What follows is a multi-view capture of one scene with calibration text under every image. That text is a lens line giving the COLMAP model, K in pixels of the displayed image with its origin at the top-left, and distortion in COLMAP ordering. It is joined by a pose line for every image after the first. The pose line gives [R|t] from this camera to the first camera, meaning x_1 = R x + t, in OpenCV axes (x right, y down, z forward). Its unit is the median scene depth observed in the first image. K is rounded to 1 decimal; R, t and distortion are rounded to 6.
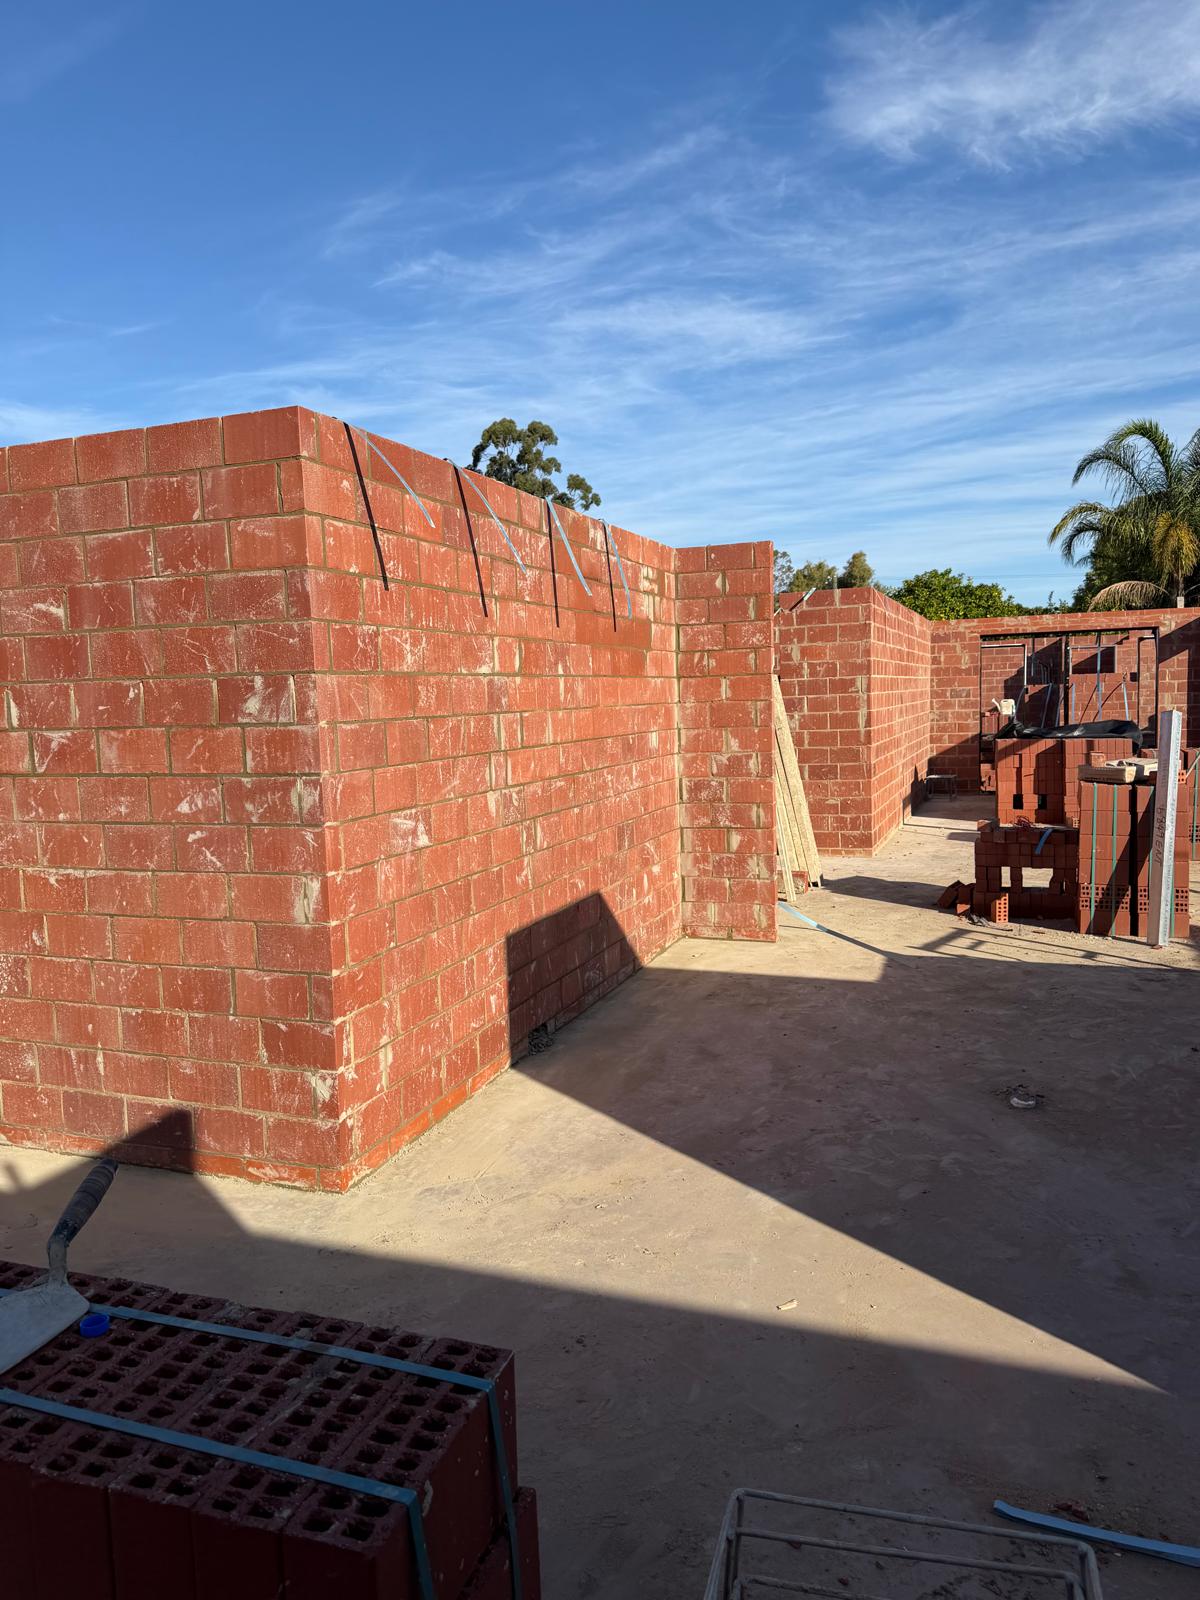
lens RADIAL K [[1128.1, 0, 600.0], [0, 1128.1, 800.0], [0, 0, 1]] dist [0.079964, -0.072617]
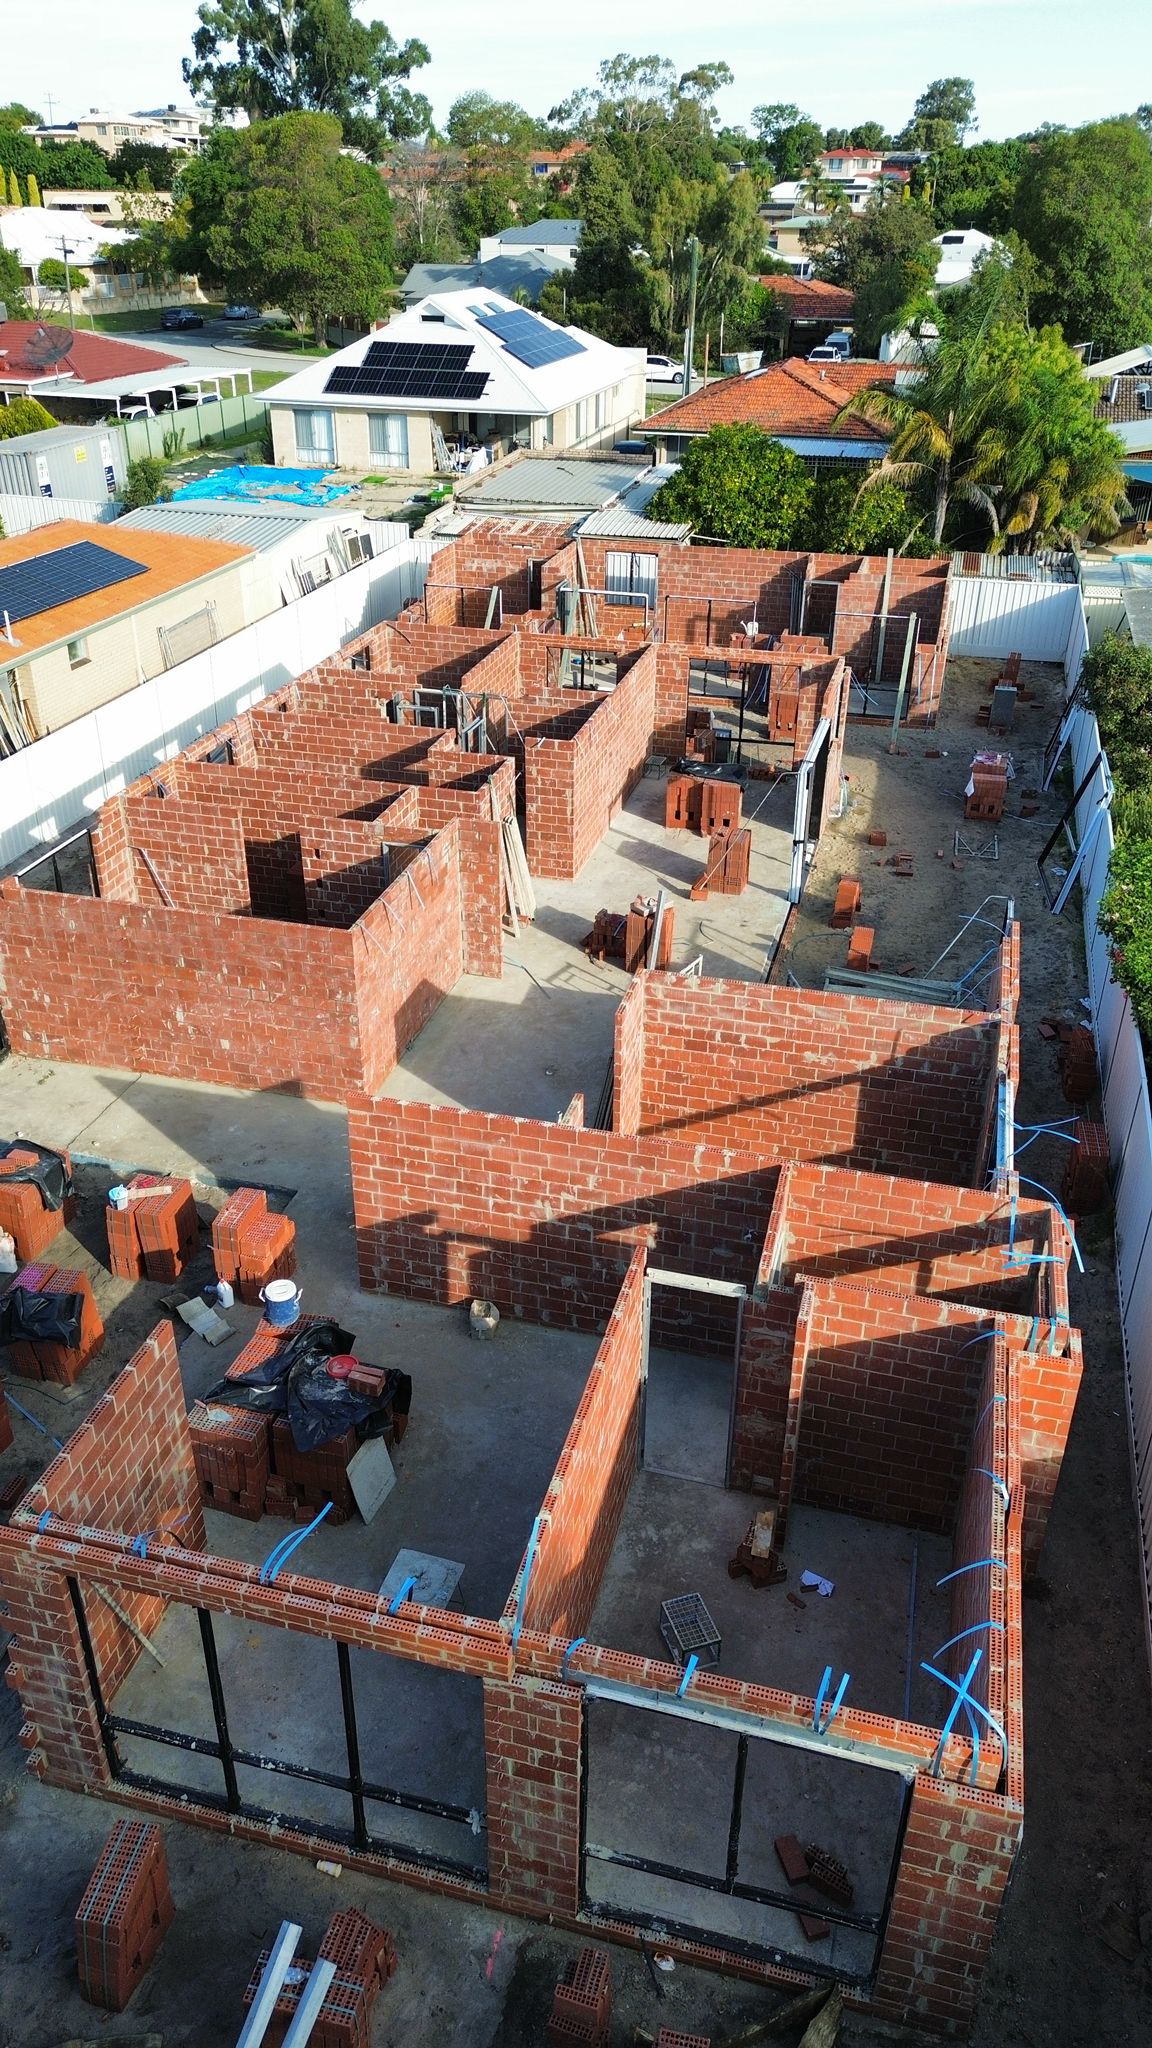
lens RADIAL K [[1447.0, 0, 571.3], [0, 1447.0, 1019.1], [0, 0, 1]] dist [0.112319, -0.159009]
pose [[0.994567, -0.017334, 0.102643, -0.014361], [-0.025613, 0.914971, 0.402707, -1.040332], [-0.100896, -0.403148, 0.909556, -1.850935]]
